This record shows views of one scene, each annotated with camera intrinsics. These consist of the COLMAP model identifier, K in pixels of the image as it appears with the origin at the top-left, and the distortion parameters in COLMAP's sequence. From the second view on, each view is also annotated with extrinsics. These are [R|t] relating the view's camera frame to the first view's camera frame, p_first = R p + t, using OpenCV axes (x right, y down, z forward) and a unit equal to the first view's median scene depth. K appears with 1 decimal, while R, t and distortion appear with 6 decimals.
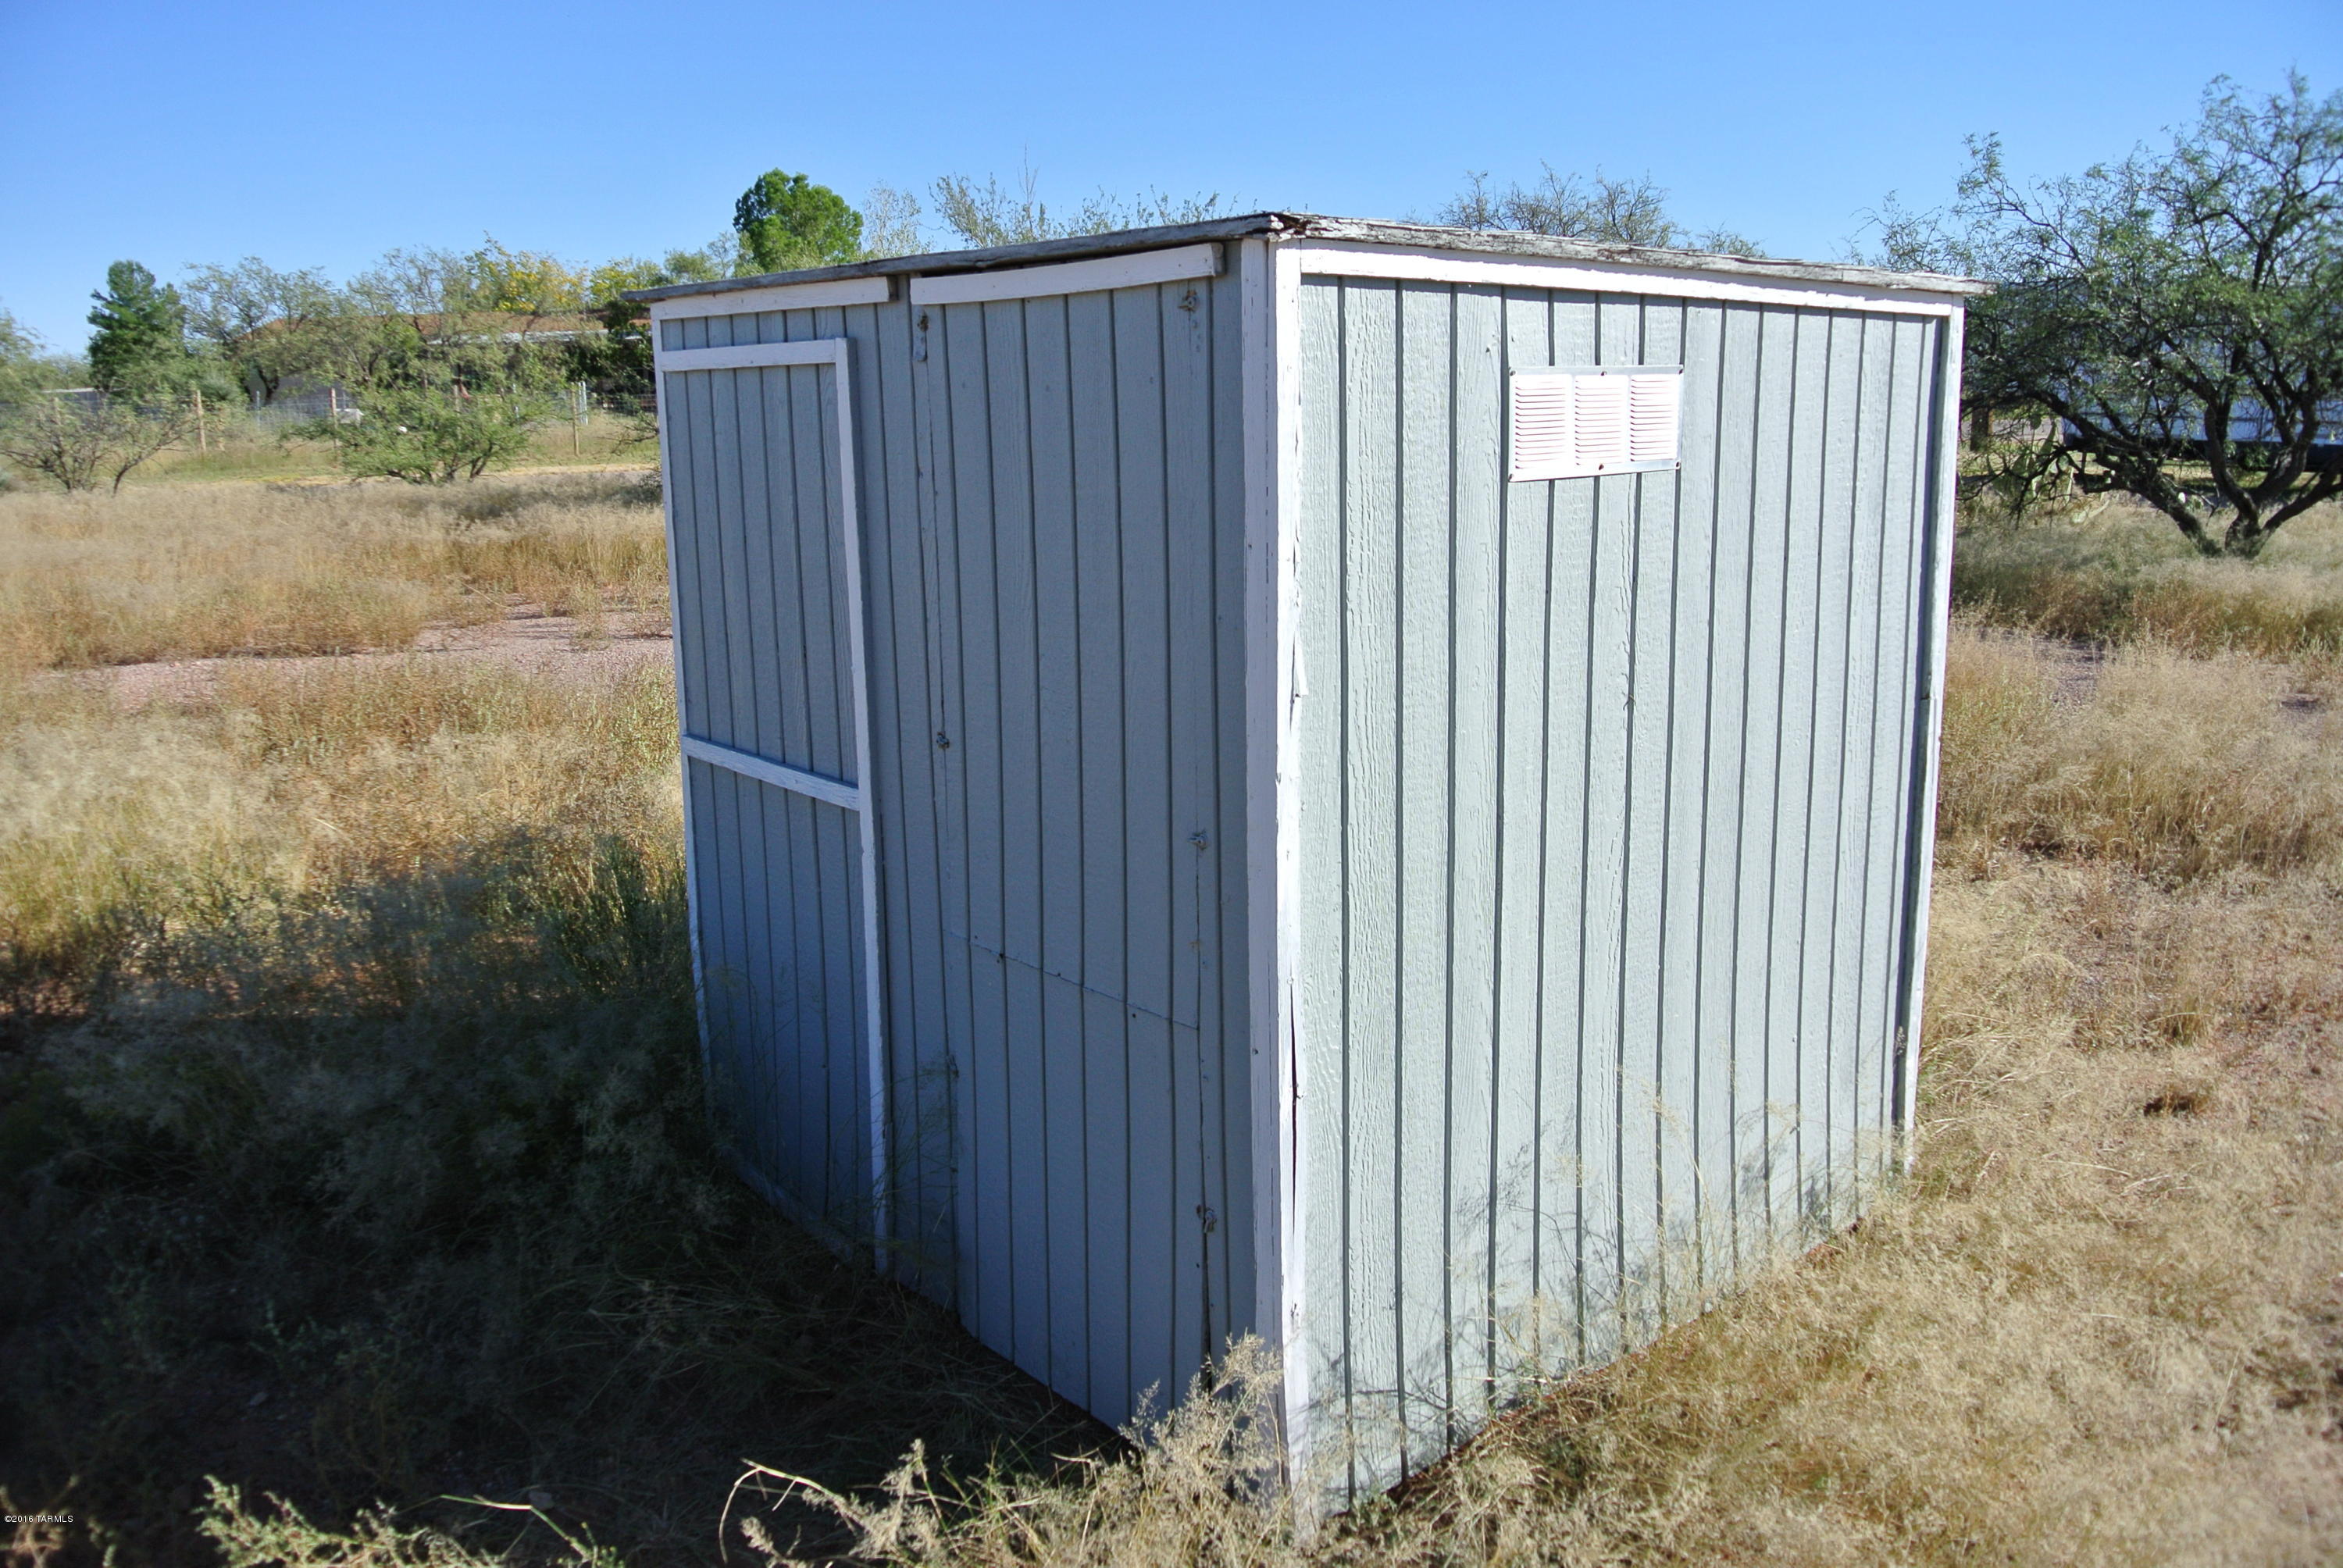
lens RADIAL K [[1820.7, 0, 1172.2], [0, 1820.7, 777.3], [0, 0, 1]] dist [-0.088400, 0.044338]
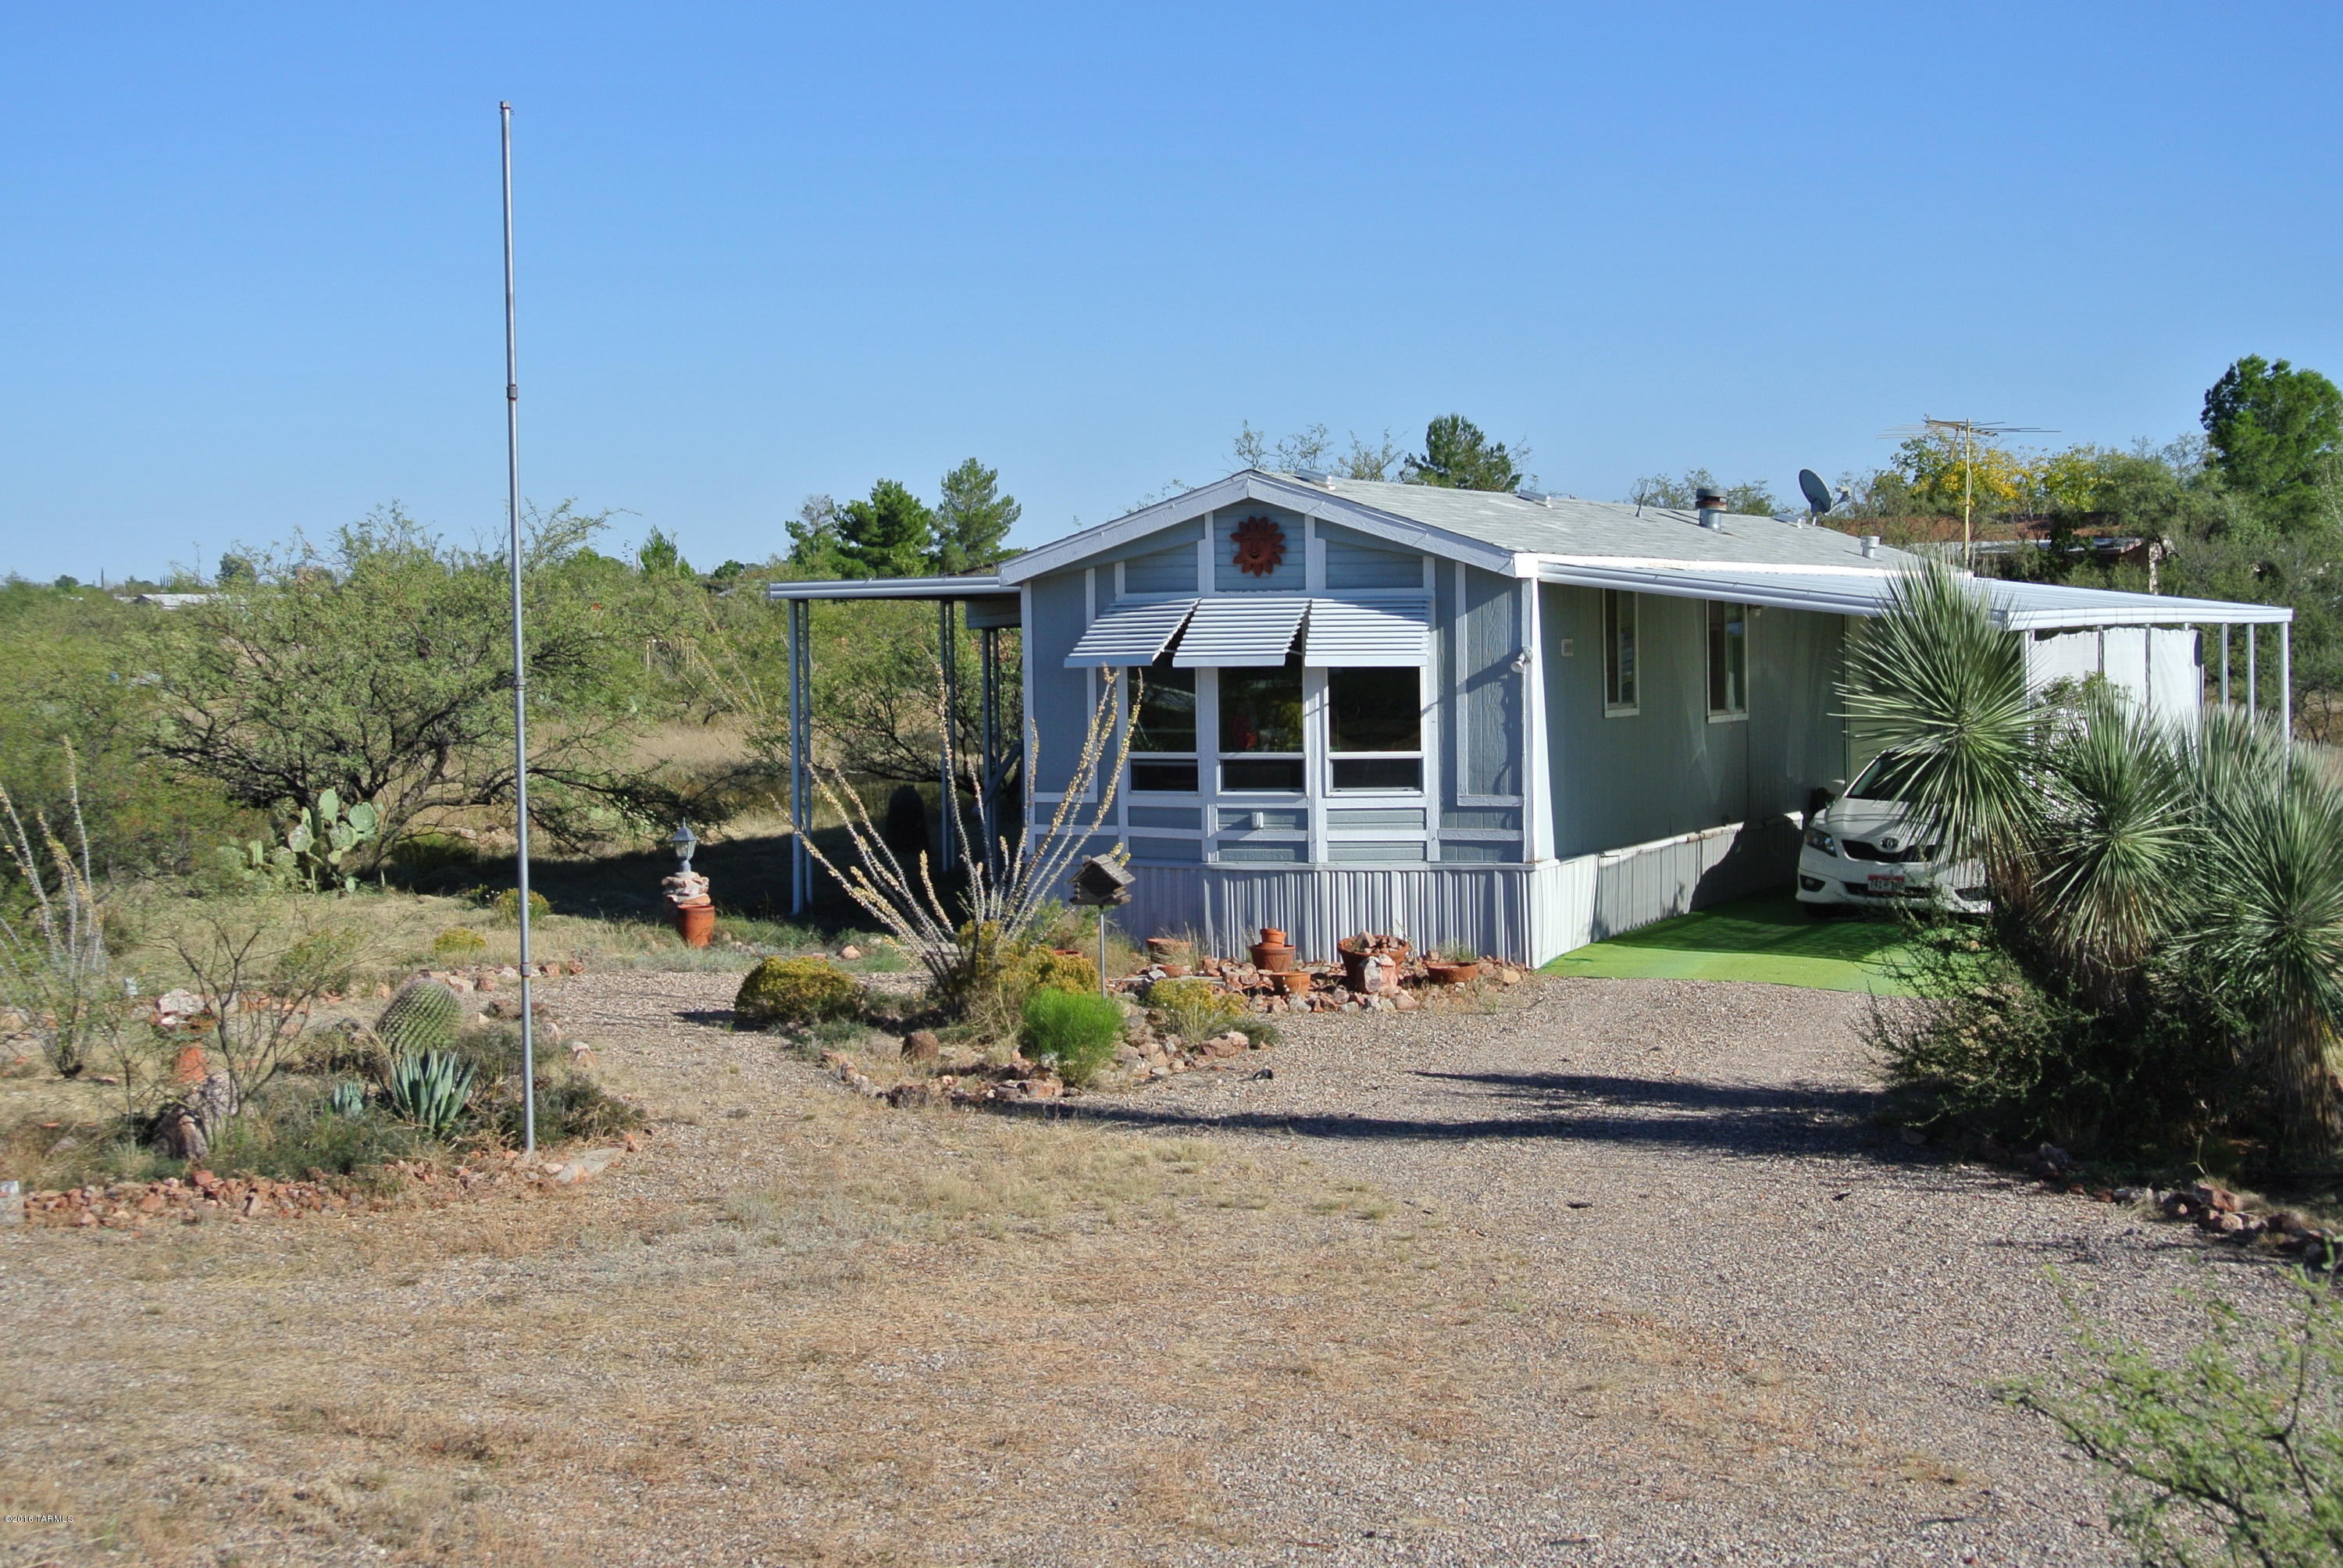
lens RADIAL K [[3808.8, 0, 1146.3], [0, 3808.8, 765.0], [0, 0, 1]] dist [-0.018143, 0.000000]
pose [[0.848600, 0.017502, -0.528745, 0.299540], [-0.101598, 0.986240, -0.130413, 0.150092], [0.519187, 0.164388, 0.838702, -0.783978]]
